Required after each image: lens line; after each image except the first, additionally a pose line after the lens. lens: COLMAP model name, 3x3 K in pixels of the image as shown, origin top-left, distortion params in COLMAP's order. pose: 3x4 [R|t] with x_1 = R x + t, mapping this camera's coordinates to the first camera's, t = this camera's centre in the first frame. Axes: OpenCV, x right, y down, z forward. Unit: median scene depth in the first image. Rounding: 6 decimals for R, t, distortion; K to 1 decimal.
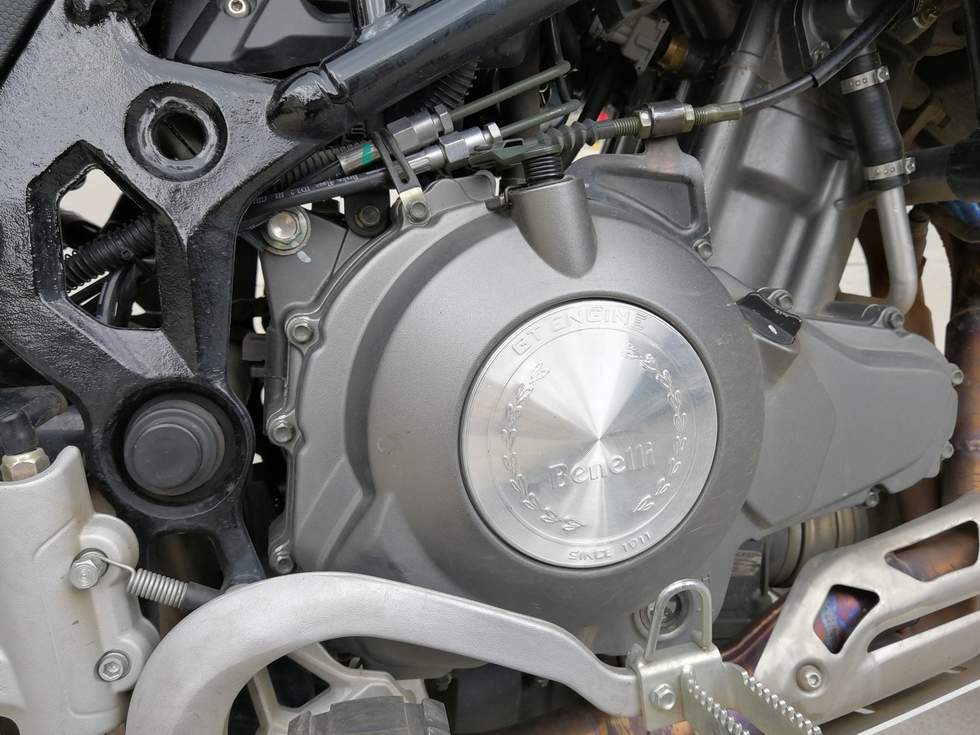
lens RADIAL K [[776.3, 0, 488.9], [0, 776.3, 368.6], [0, 0, 1]] dist [0.001496, -0.001806]
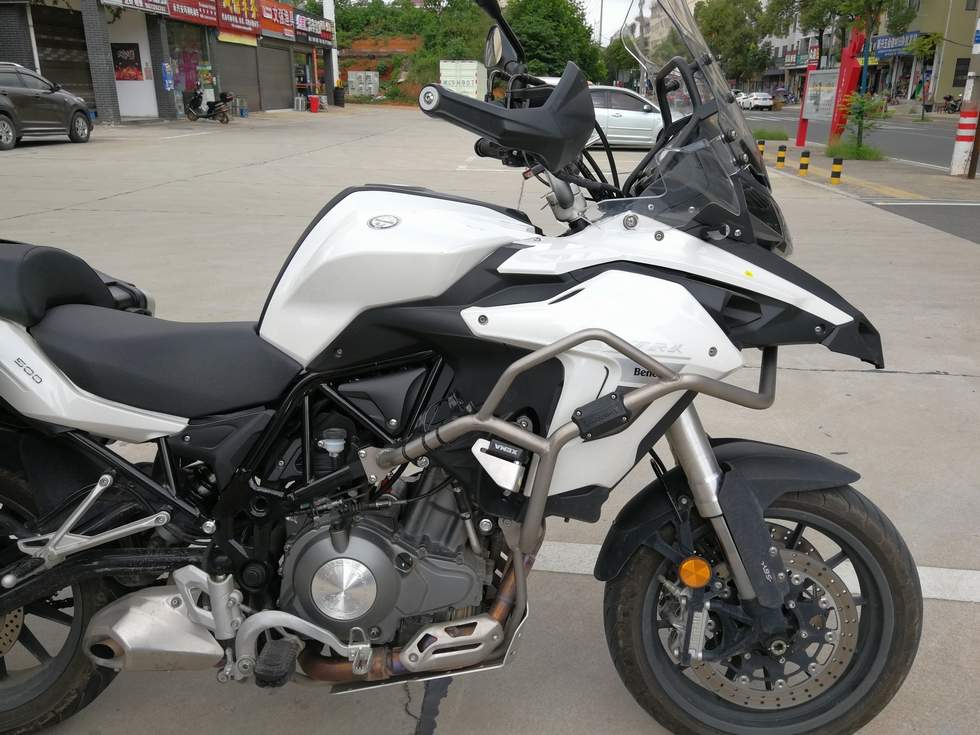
lens RADIAL K [[776.3, 0, 490.9], [0, 776.3, 366.9], [0, 0, 1]] dist [0.001496, -0.001806]
pose [[0.975858, 0.098755, -0.194802, 1.515082], [-0.098838, 0.995060, 0.009318, -1.153811], [0.194760, 0.010161, 0.980798, -2.807121]]
